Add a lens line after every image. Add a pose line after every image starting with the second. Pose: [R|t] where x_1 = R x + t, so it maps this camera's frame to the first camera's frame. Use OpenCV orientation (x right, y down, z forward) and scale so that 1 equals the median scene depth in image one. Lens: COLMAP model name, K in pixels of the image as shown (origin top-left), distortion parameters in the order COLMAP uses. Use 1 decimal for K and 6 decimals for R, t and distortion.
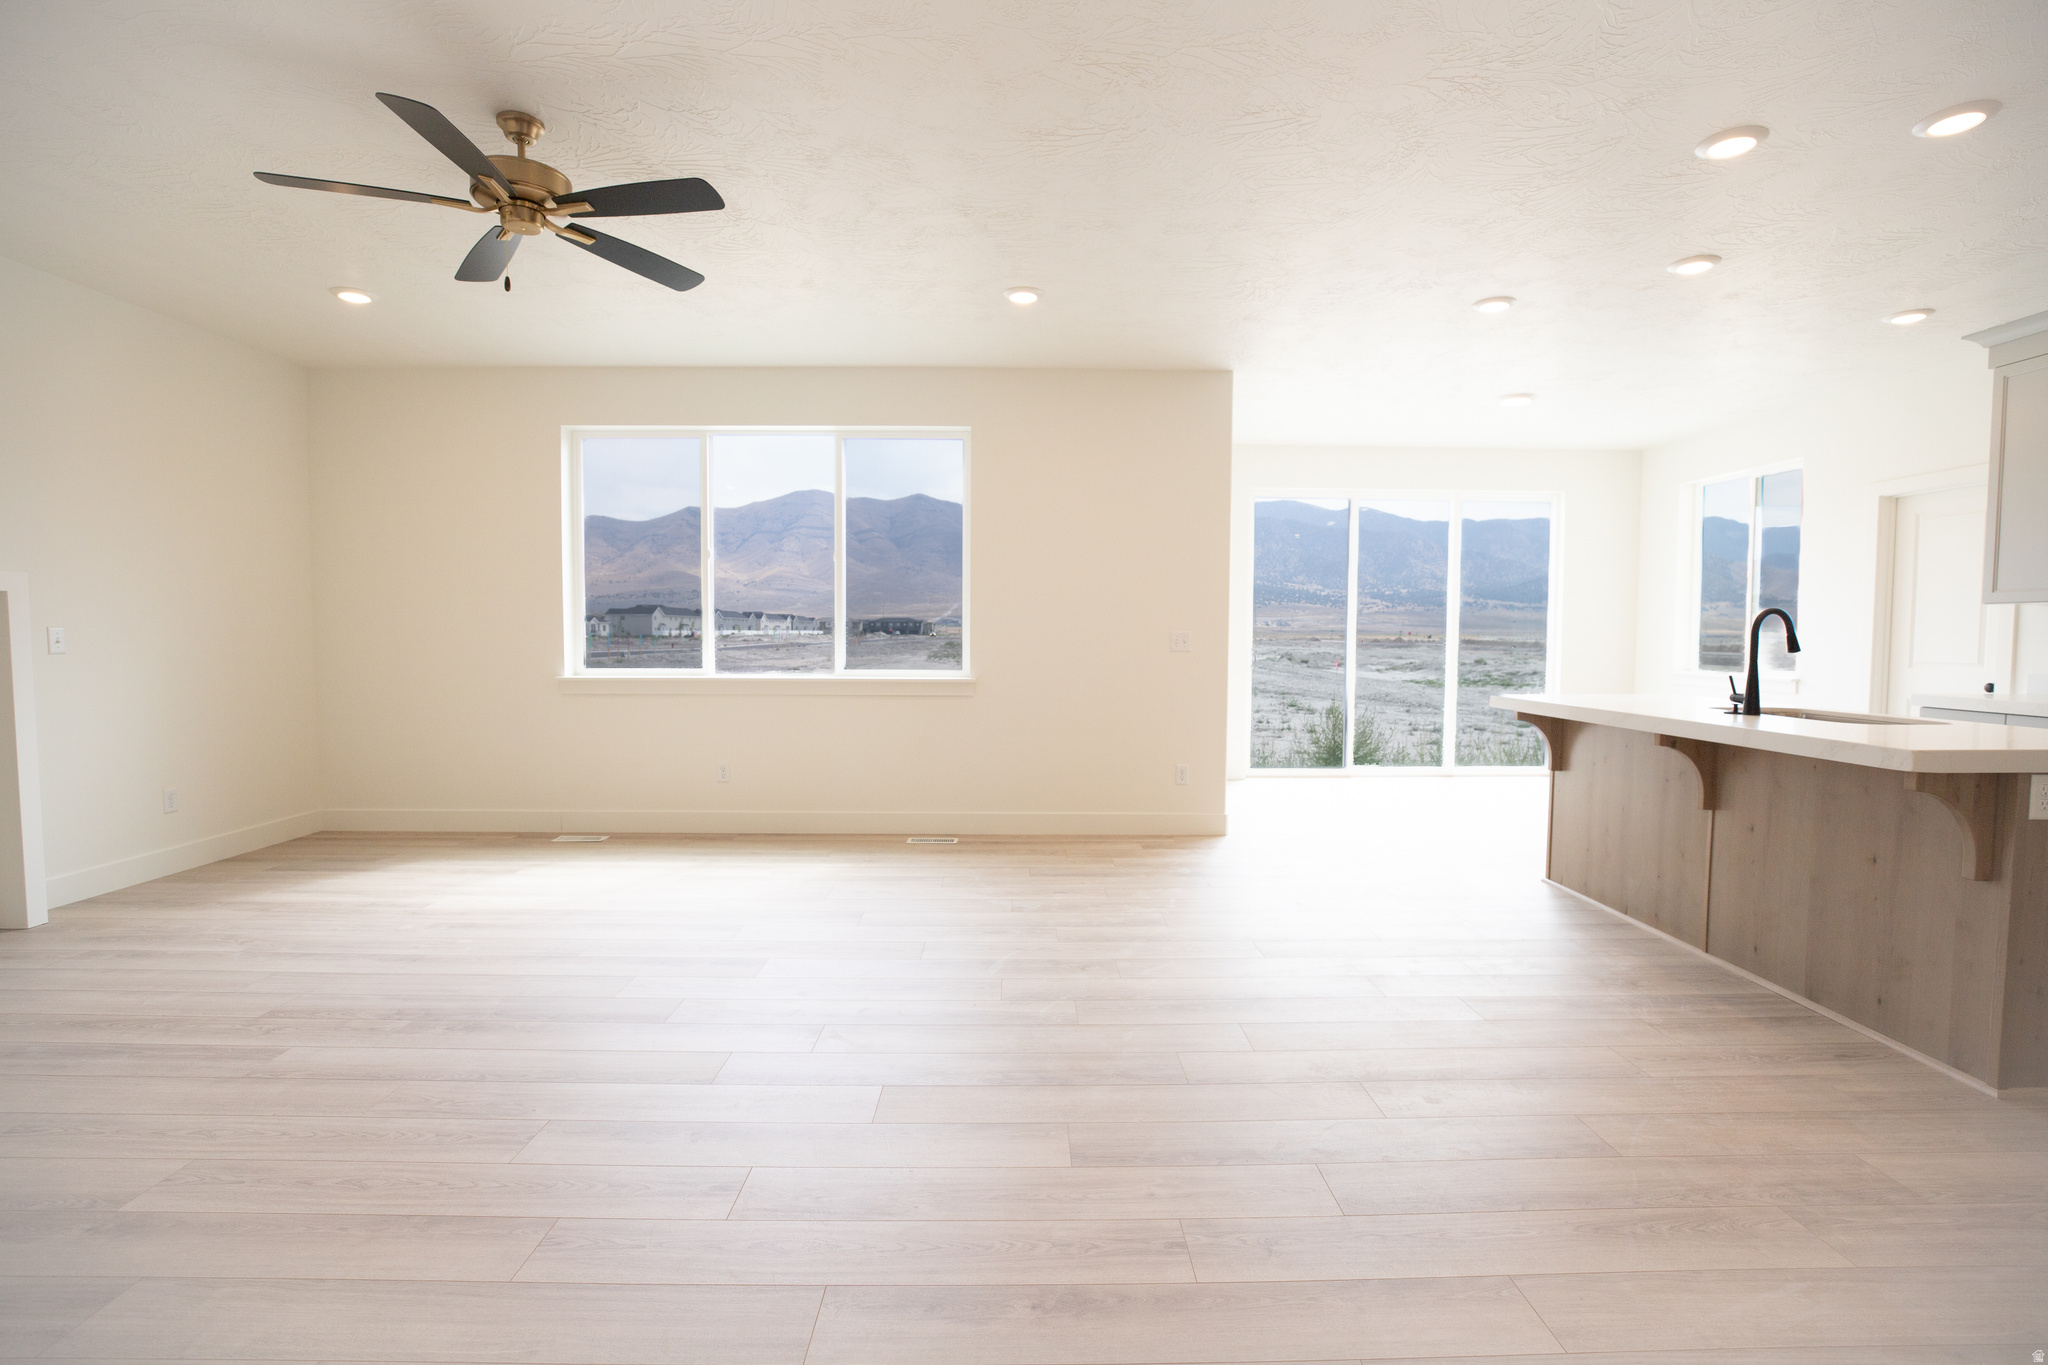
lens RADIAL K [[1041.3, 0, 1024.0], [0, 1041.3, 682.5], [0, 0, 1]] dist [-0.000488, 0.000245]
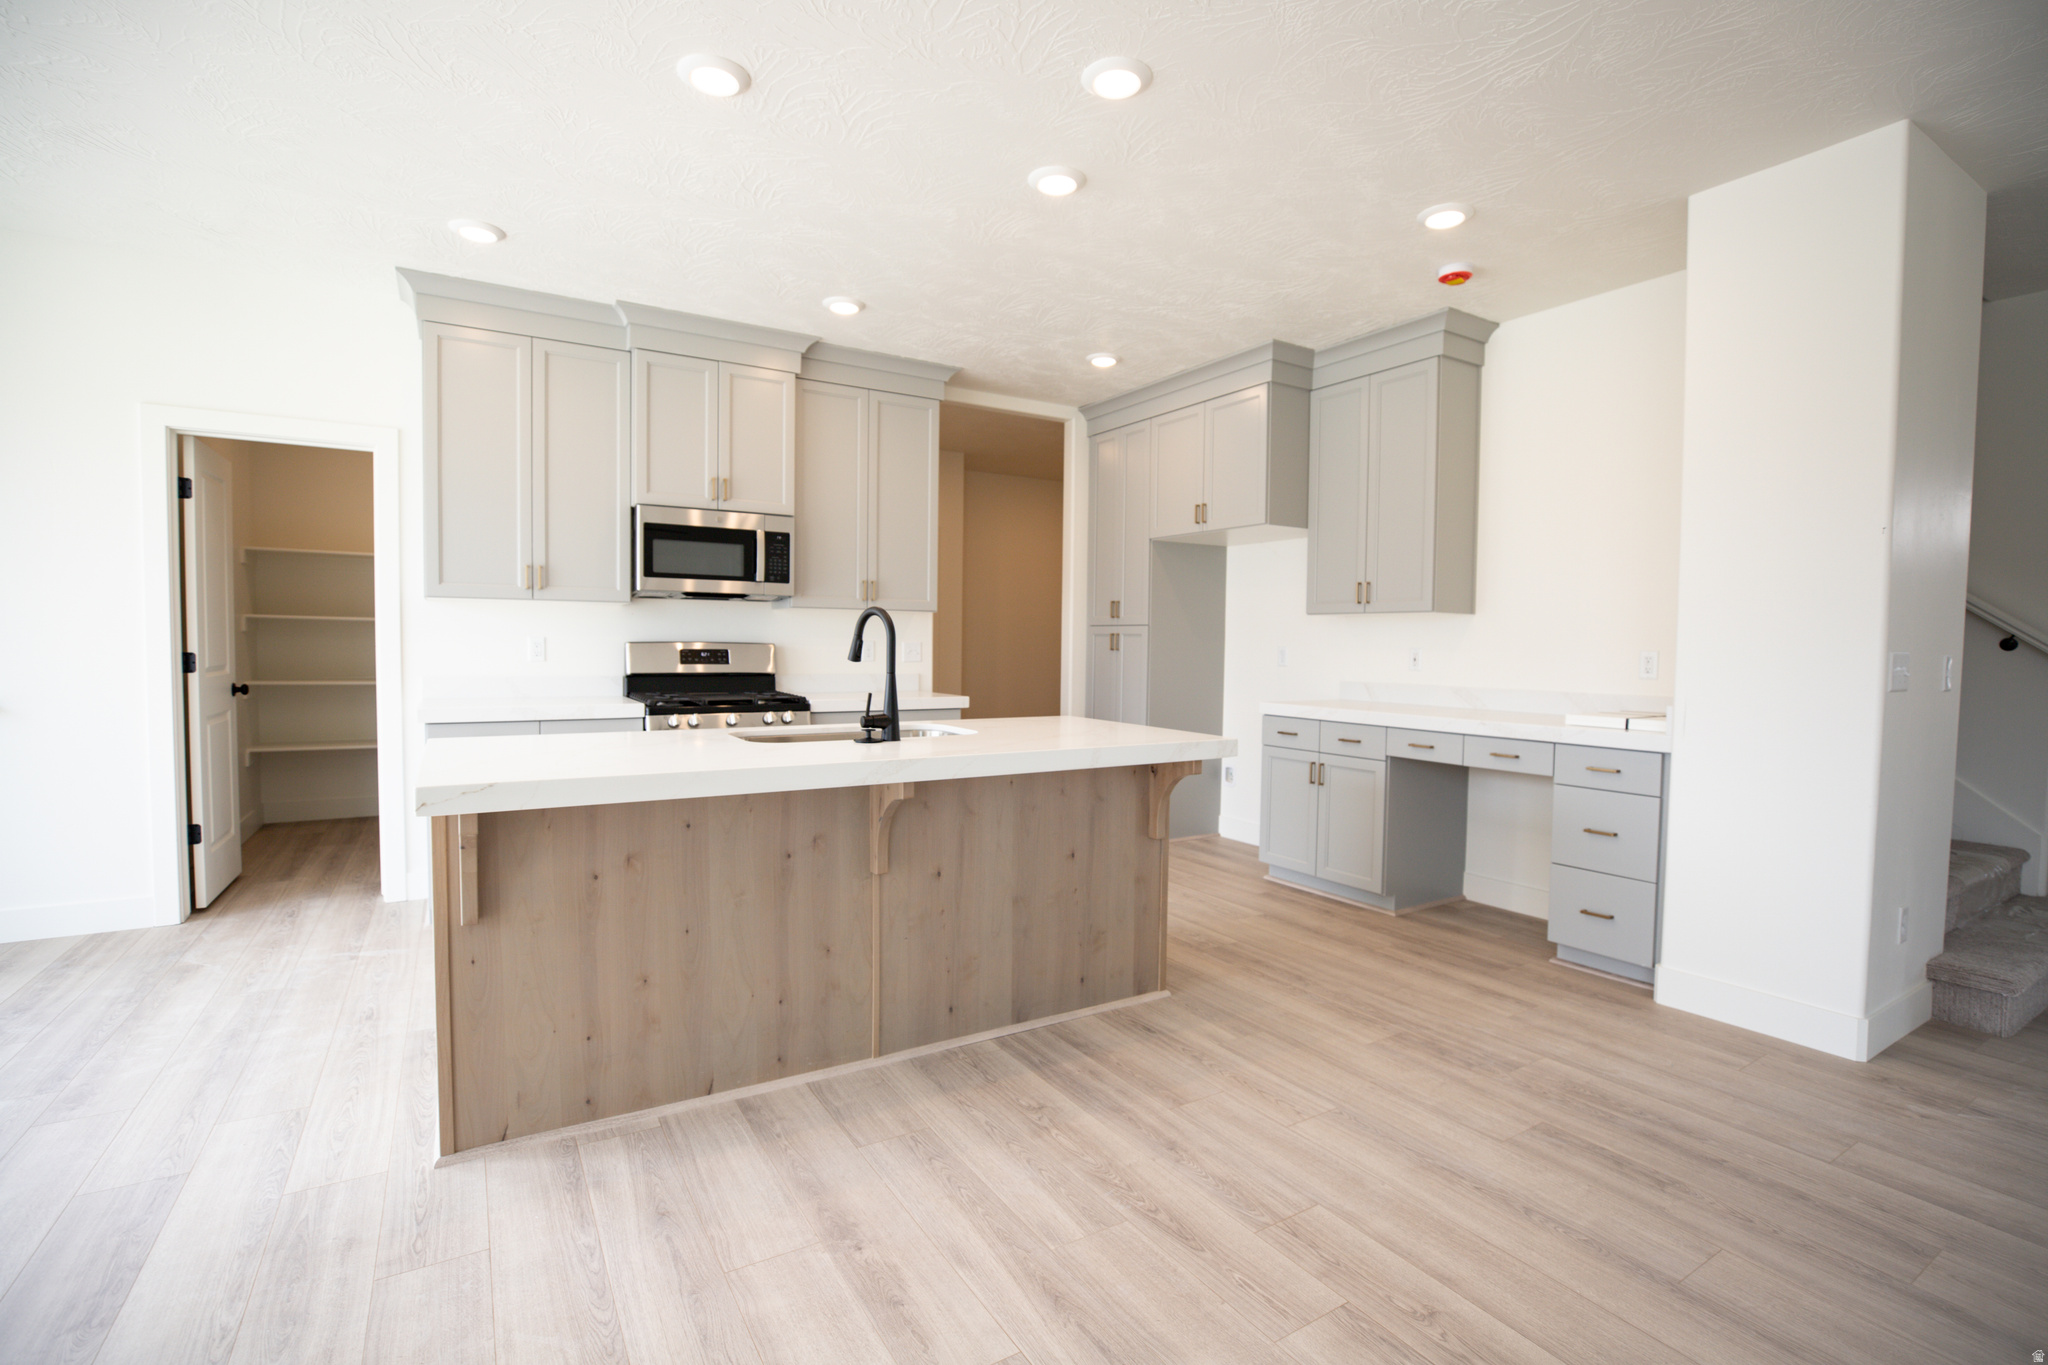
lens RADIAL K [[959.1, 0, 1024.0], [0, 959.1, 682.5], [0, 0, 1]] dist [-0.001456, -0.000083]
pose [[-0.519527, -0.039783, 0.853527, 0.003343], [0.031261, 0.997362, 0.065515, -0.024986], [-0.853882, 0.060719, -0.516913, 0.533738]]
